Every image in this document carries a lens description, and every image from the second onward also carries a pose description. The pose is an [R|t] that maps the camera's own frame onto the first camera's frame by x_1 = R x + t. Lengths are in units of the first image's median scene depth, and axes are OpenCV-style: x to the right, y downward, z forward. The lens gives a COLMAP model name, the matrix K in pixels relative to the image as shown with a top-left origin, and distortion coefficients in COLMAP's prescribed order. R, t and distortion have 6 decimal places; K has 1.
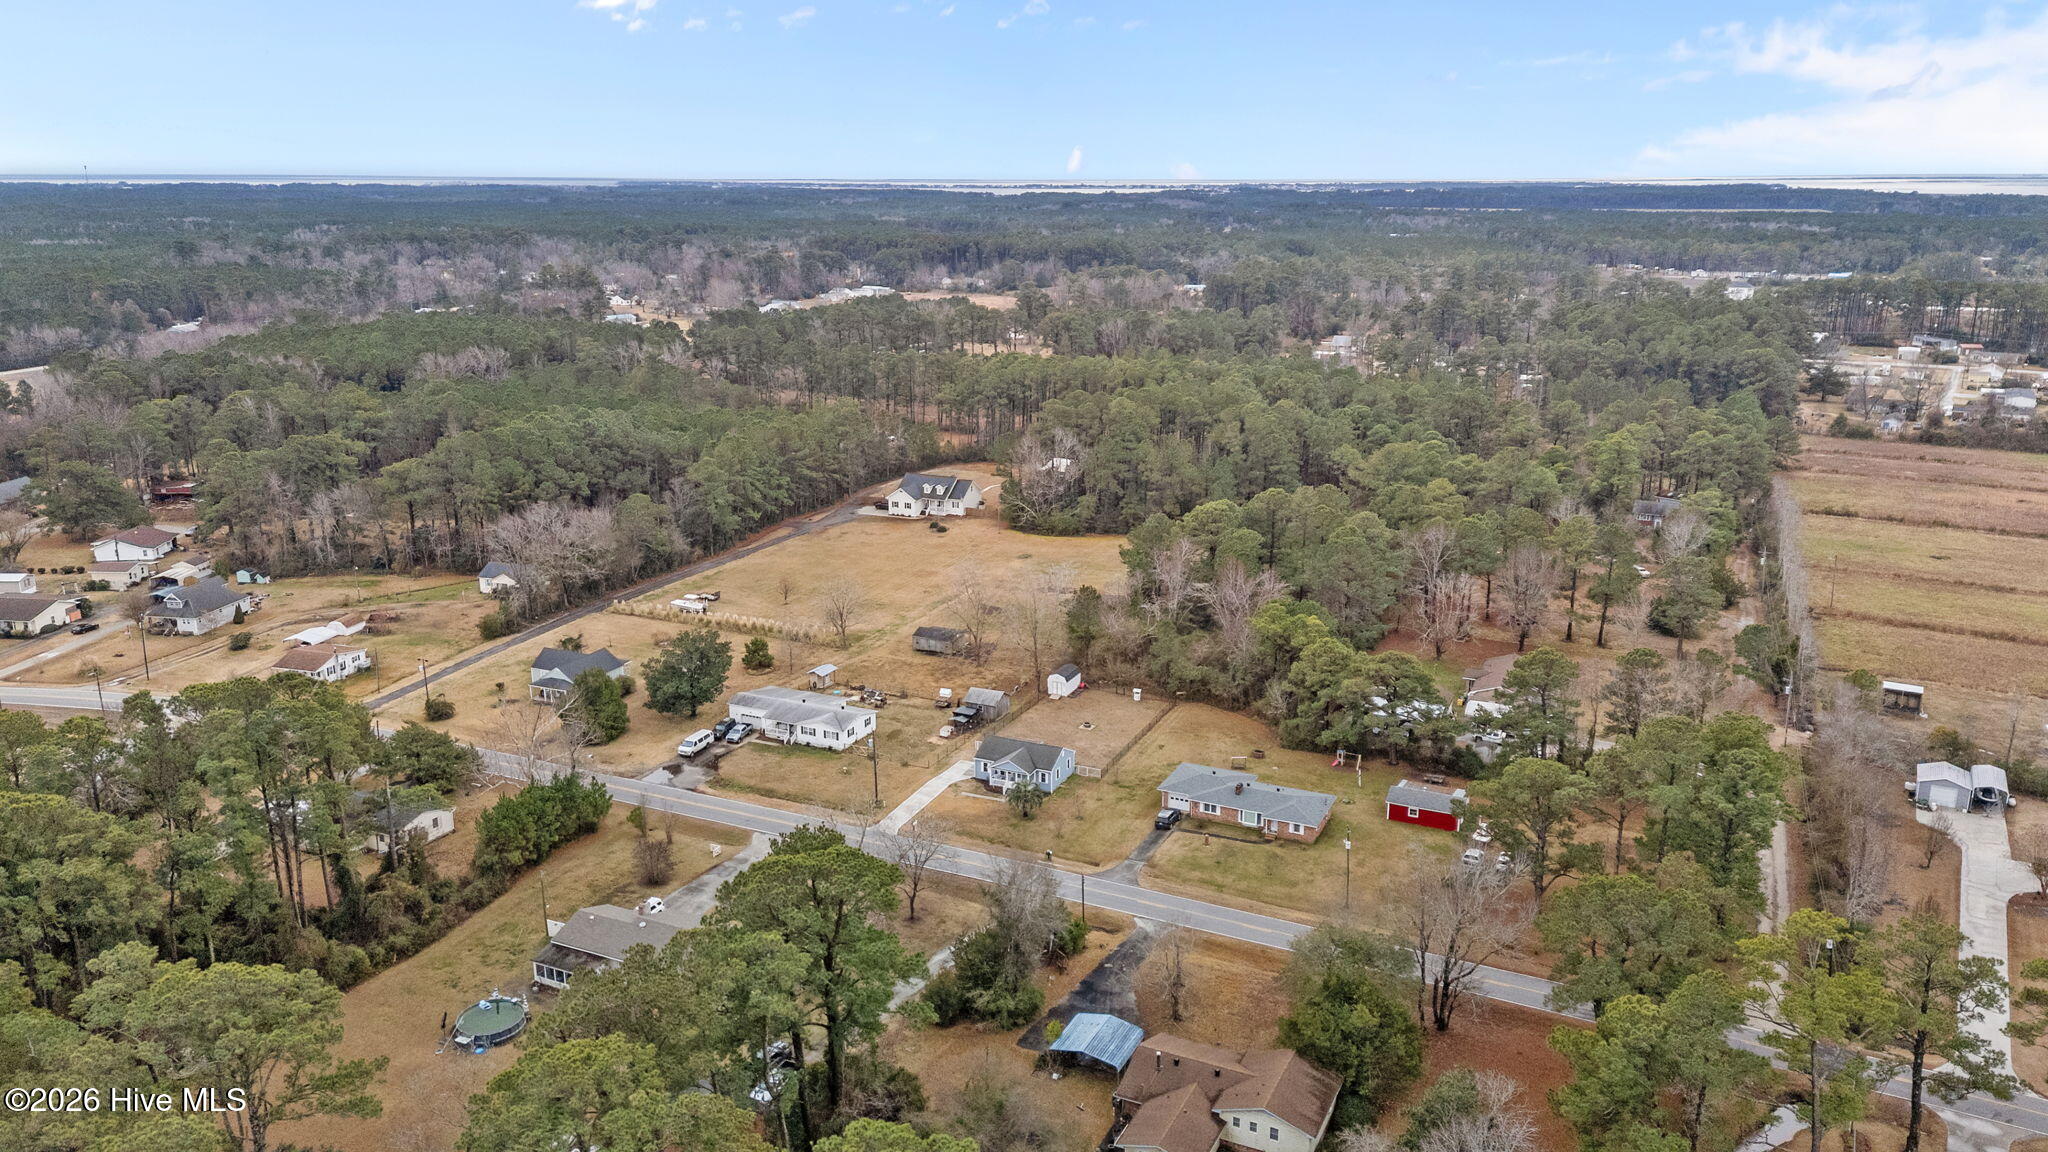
lens RADIAL K [[1497.8, 0, 1024.0], [0, 1497.8, 576.0], [0, 0, 1]] dist [0.098717, -0.104137]
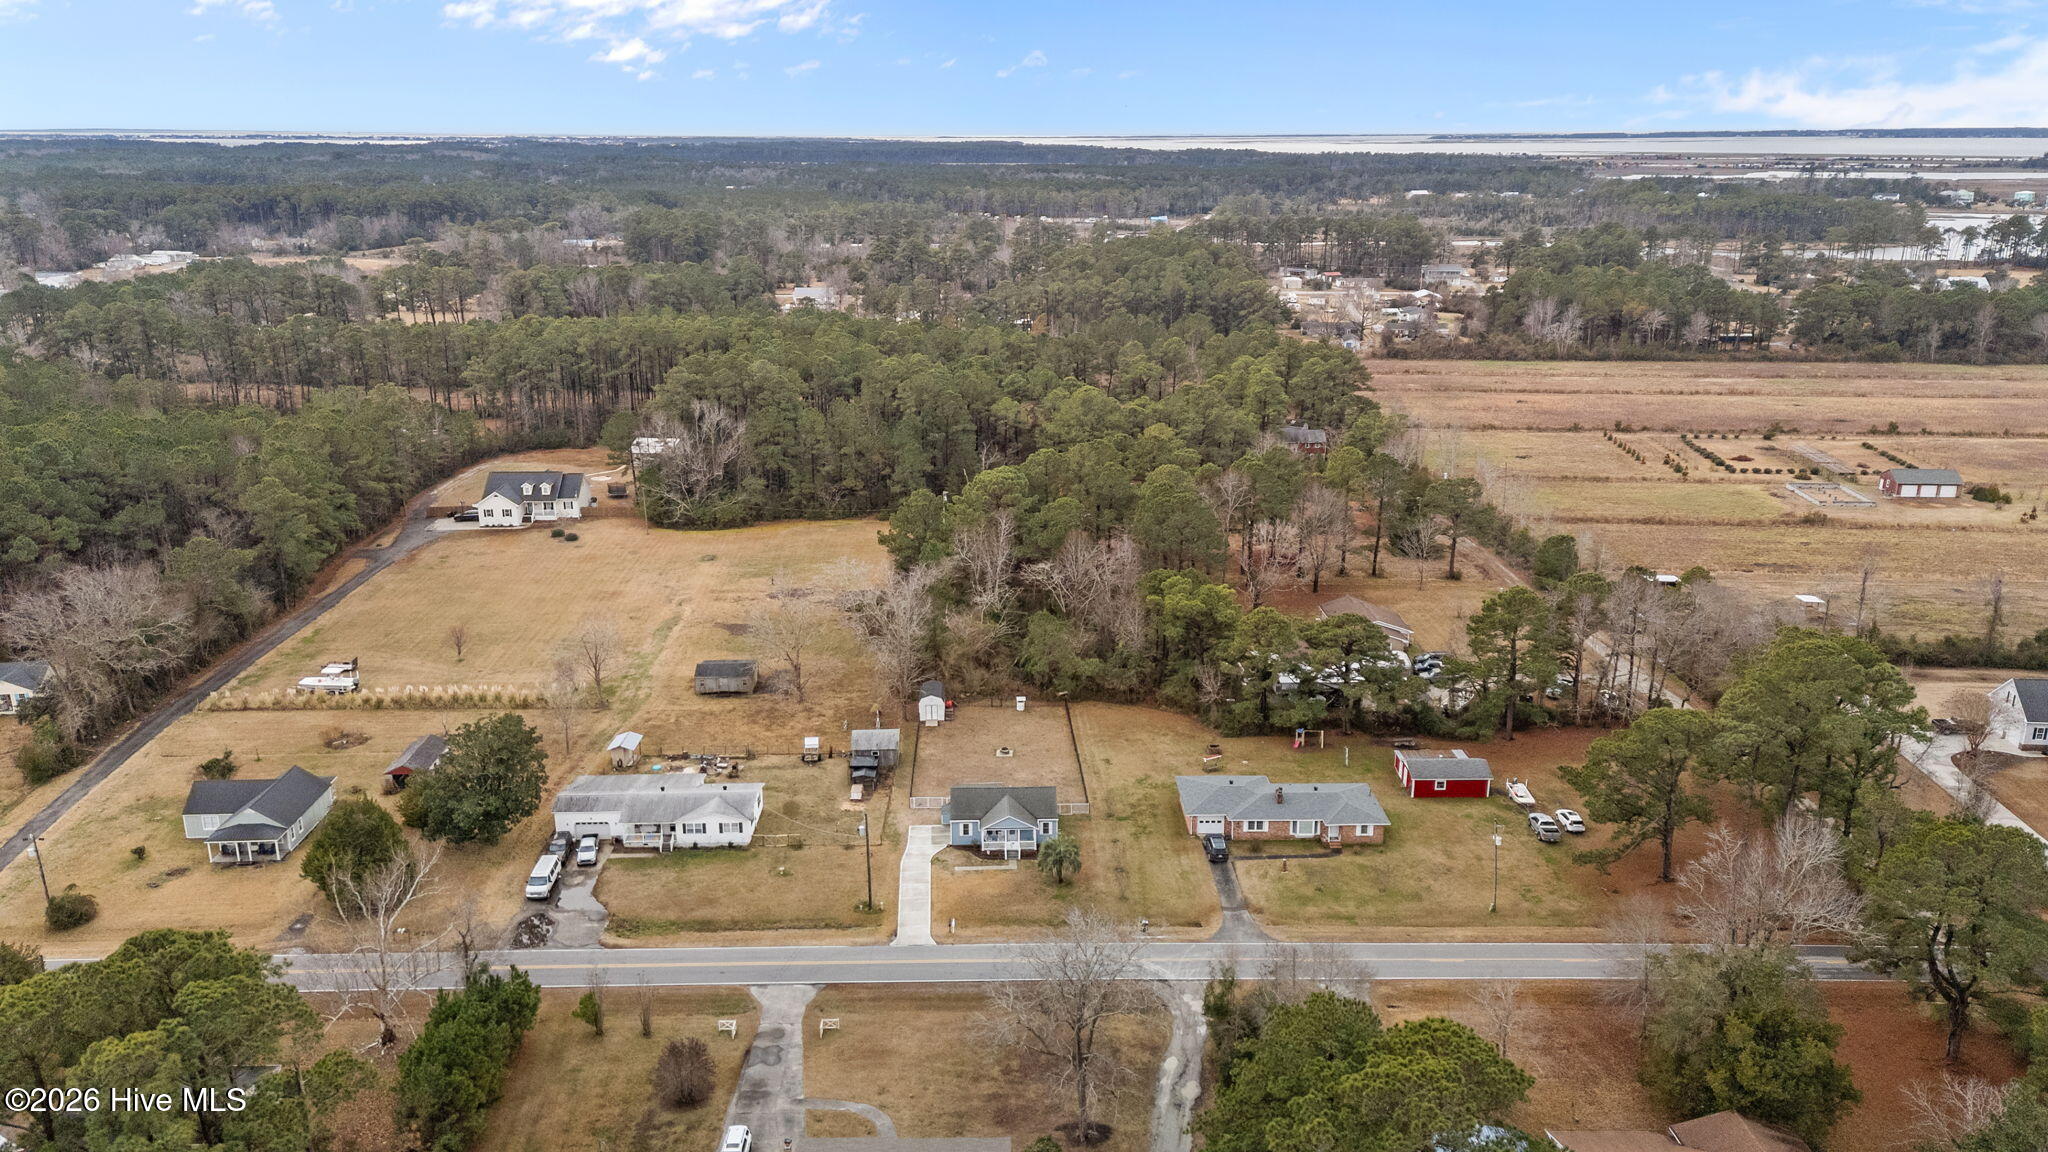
lens RADIAL K [[1489.7, 0, 1024.0], [0, 1489.7, 576.0], [0, 0, 1]] dist [0.087228, -0.083586]
pose [[0.892686, -0.129418, 0.431697, -0.254136], [0.117003, 0.991590, 0.055321, -0.035814], [-0.435226, 0.001126, 0.900321, 0.218831]]
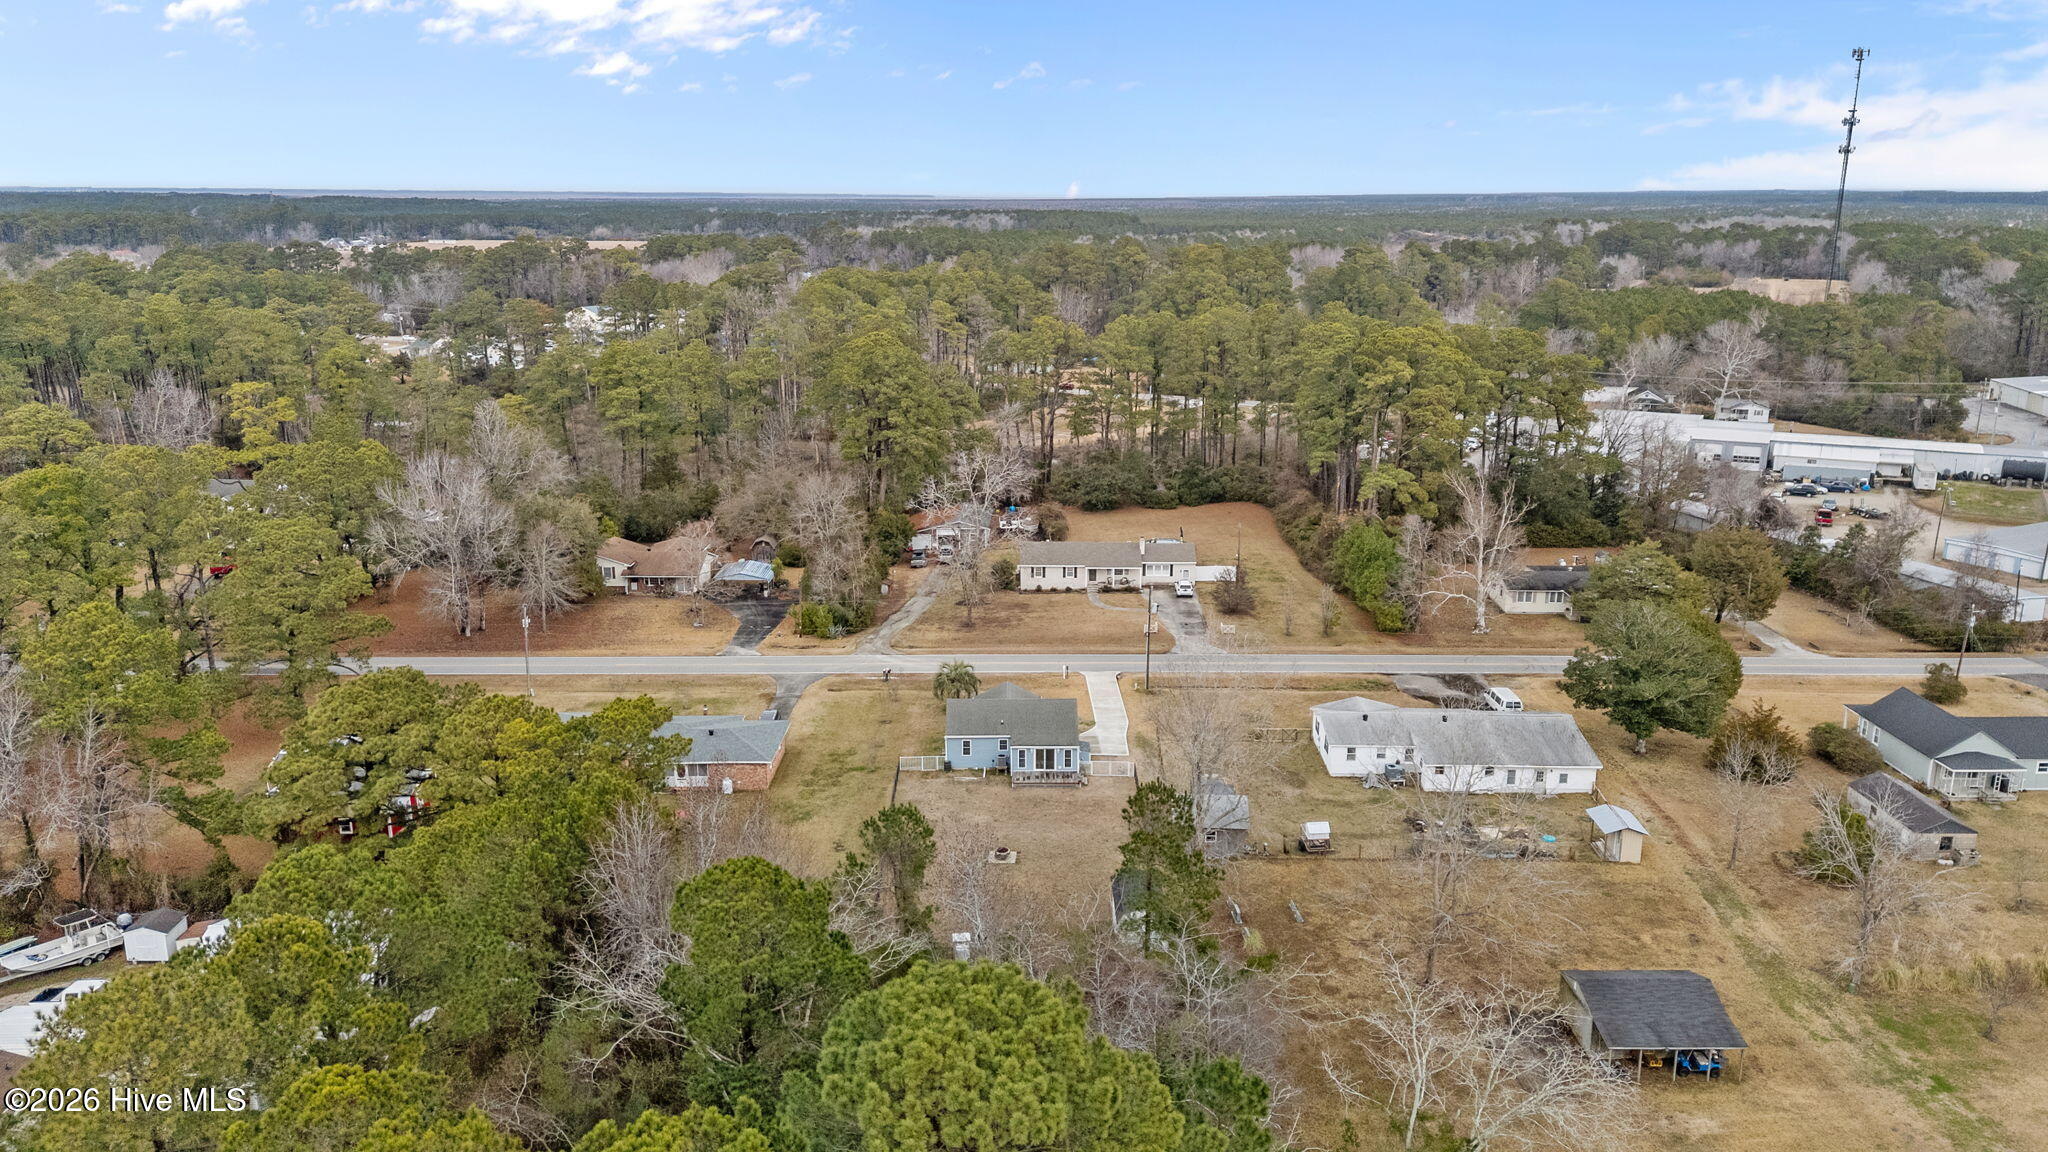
lens RADIAL K [[1497.8, 0, 1024.0], [0, 1497.8, 576.0], [0, 0, 1]] dist [0.098717, -0.104137]
pose [[-0.906256, 0.103862, -0.409772, 0.203848], [-0.110772, 0.877130, 0.467304, -0.190737], [0.407959, 0.468888, -0.783399, 1.181113]]
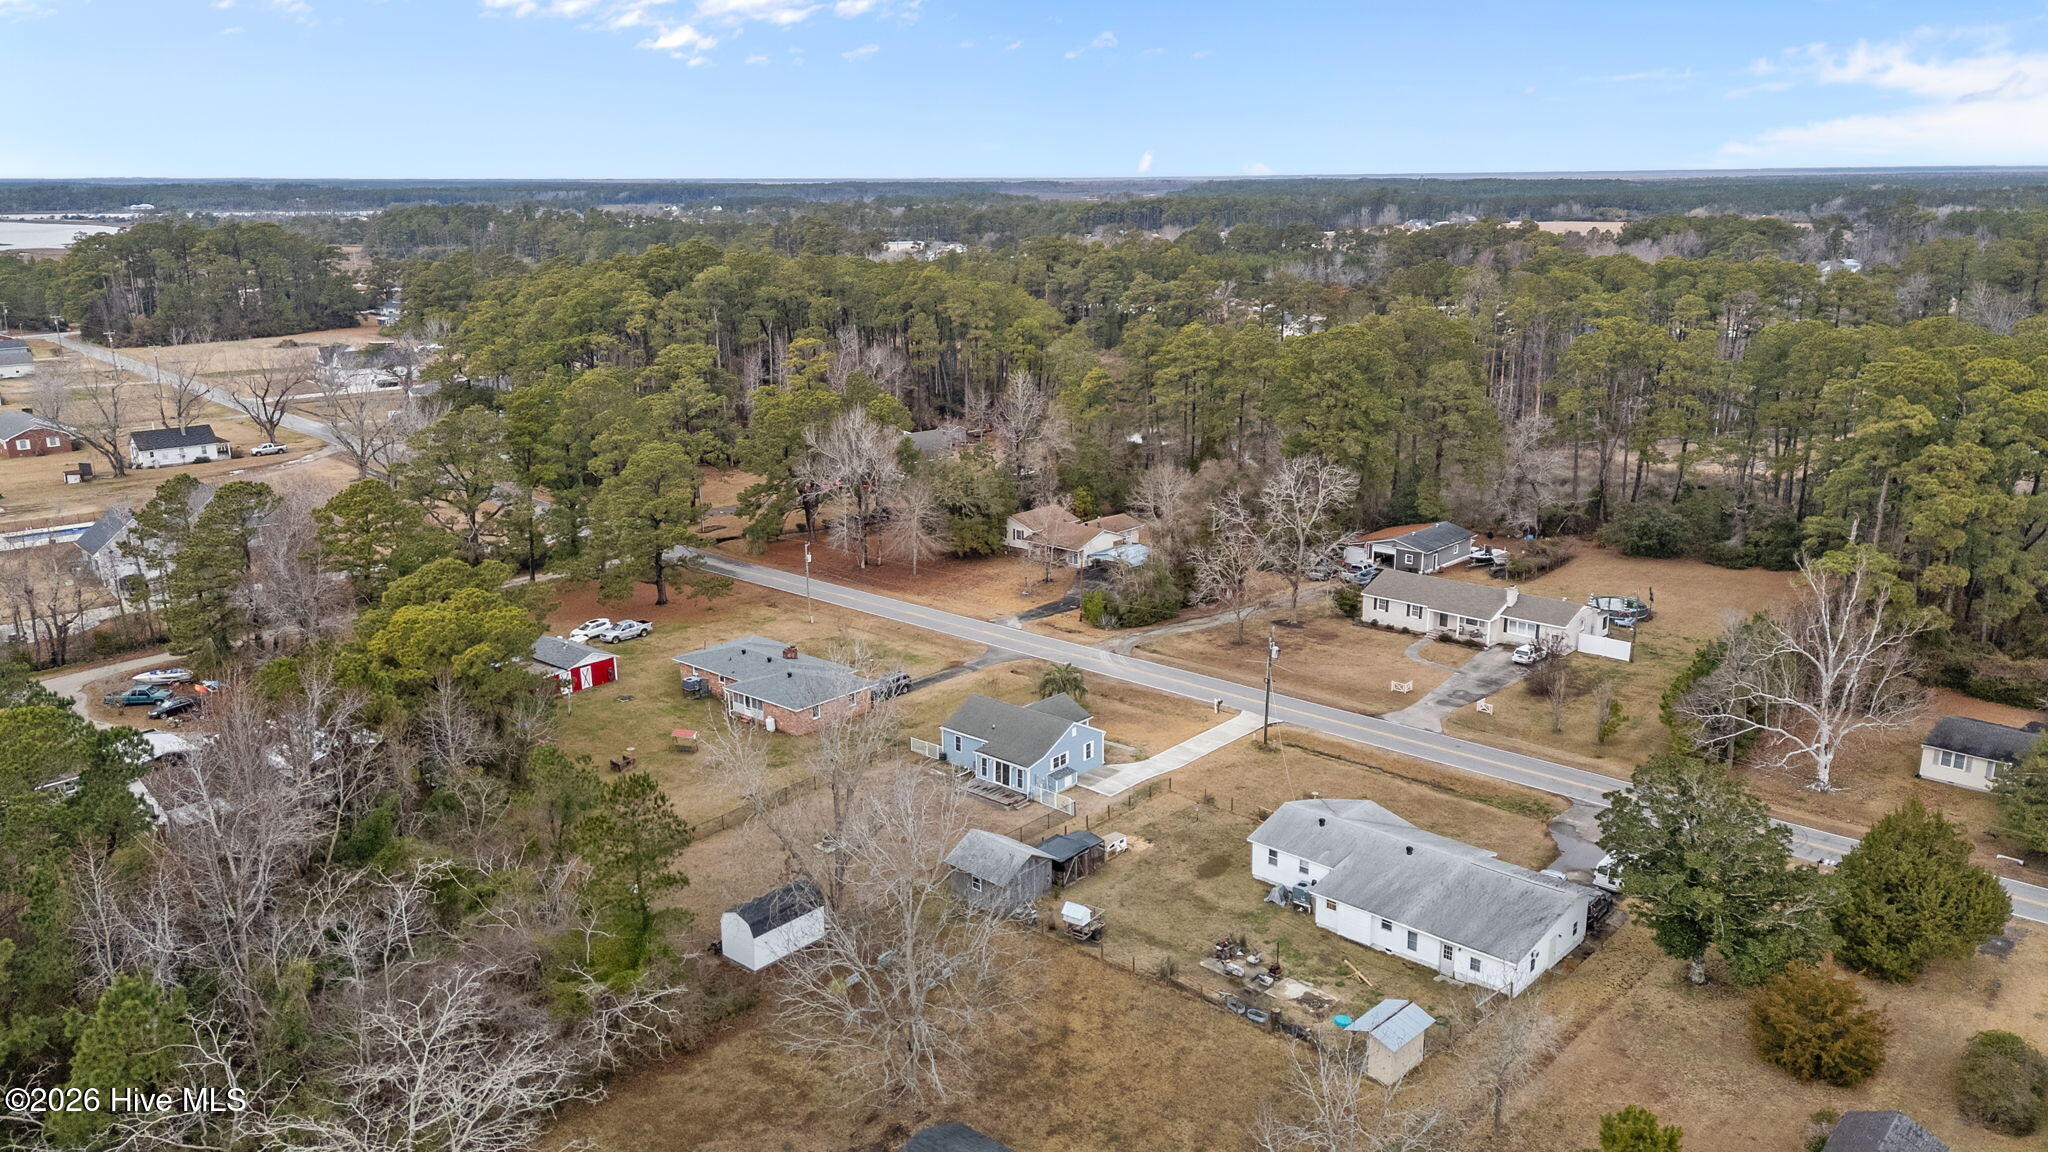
lens RADIAL K [[1530.1, 0, 1024.0], [0, 1530.1, 576.0], [0, 0, 1]] dist [0.031422, 0.000124]
pose [[-0.958577, -0.066629, 0.276930, -0.136323], [0.080096, 0.869967, 0.486561, -0.192715], [-0.273339, 0.488587, -0.828594, 1.188307]]
